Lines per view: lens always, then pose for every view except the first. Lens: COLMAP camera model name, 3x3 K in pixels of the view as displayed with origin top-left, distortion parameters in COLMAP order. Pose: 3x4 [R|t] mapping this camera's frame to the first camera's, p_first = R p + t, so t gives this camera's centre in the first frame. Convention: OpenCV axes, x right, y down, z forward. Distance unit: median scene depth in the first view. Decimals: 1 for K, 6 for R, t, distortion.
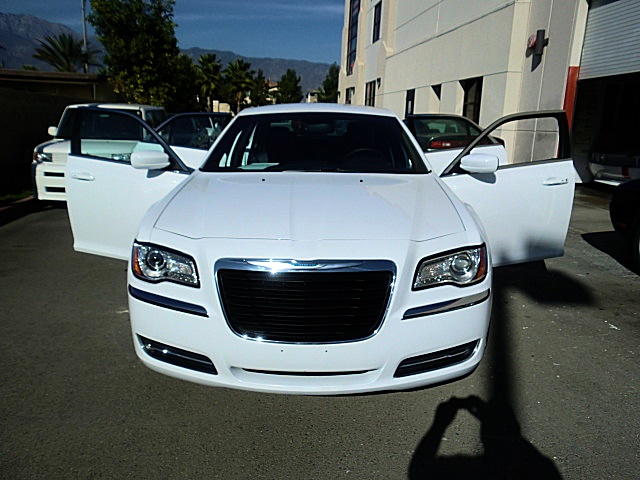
lens RADIAL K [[495.2, 0, 320.0], [0, 495.2, 240.0], [0, 0, 1]] dist [-0.091327, 0.108184]
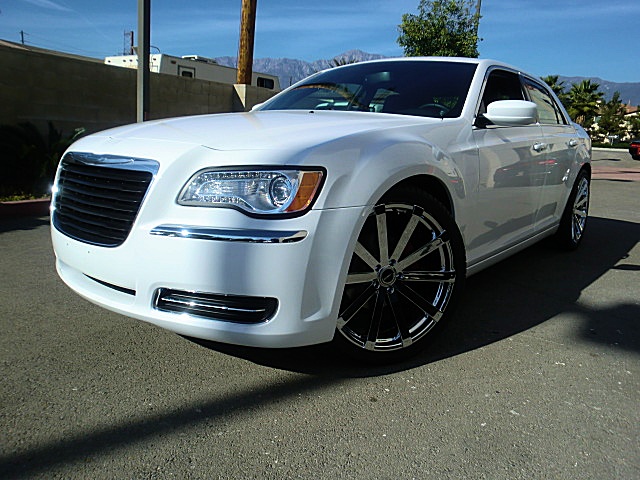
lens RADIAL K [[497.2, 0, 315.7], [0, 497.2, 240.4], [0, 0, 1]] dist [-0.124402, 0.138496]
pose [[0.778195, 0.139770, -0.612272, 0.462351], [-0.173331, 0.984853, 0.004521, 0.064510], [0.603630, 0.102607, 0.790634, 0.275662]]
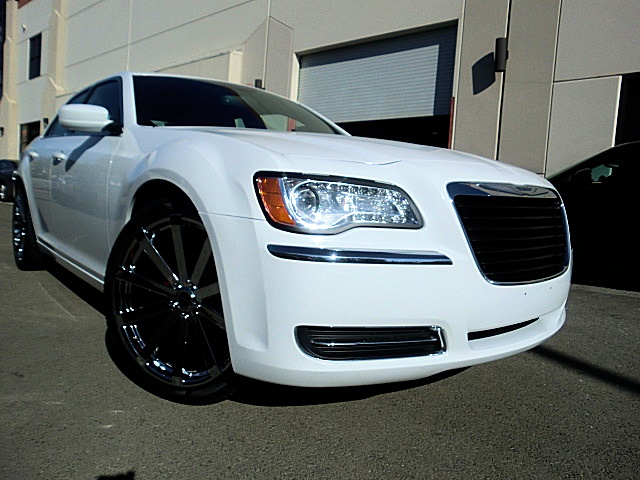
lens RADIAL K [[503.2, 0, 315.9], [0, 503.2, 232.7], [0, 0, 1]] dist [-0.133464, 0.168390]
pose [[0.767108, -0.023523, 0.641087, -0.431071], [0.113063, 0.988642, -0.099012, 0.085086], [-0.631476, 0.148436, 0.761055, 0.299960]]
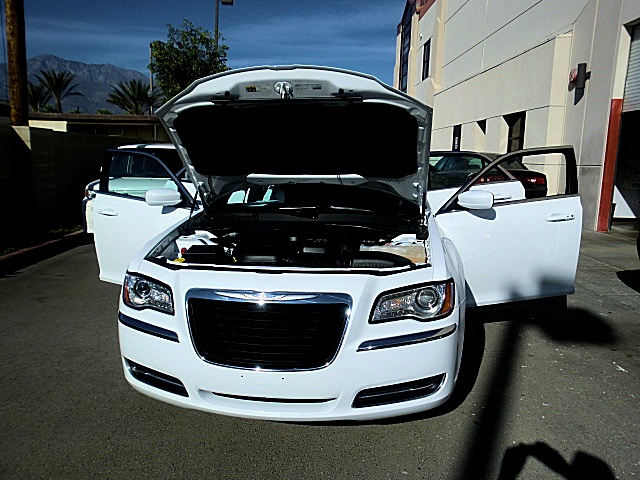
lens RADIAL K [[497.0, 0, 320.0], [0, 497.0, 240.0], [0, 0, 1]] dist [-0.097409, 0.116816]
pose [[0.993374, 0.006538, -0.114742, 0.108625], [-0.014624, 0.997456, -0.069772, 0.001238], [0.113994, 0.070987, 0.990942, -0.030227]]
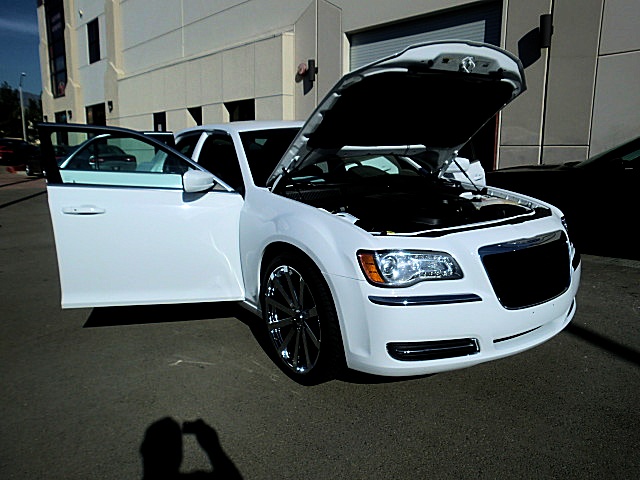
lens RADIAL K [[505.0, 0, 319.3], [0, 505.0, 236.0], [0, 0, 1]] dist [-0.125575, 0.142853]
pose [[0.822310, -0.129529, 0.554102, -0.597062], [0.161357, 0.986857, -0.008769, -0.019501], [-0.545684, 0.096619, 0.832402, 0.124127]]
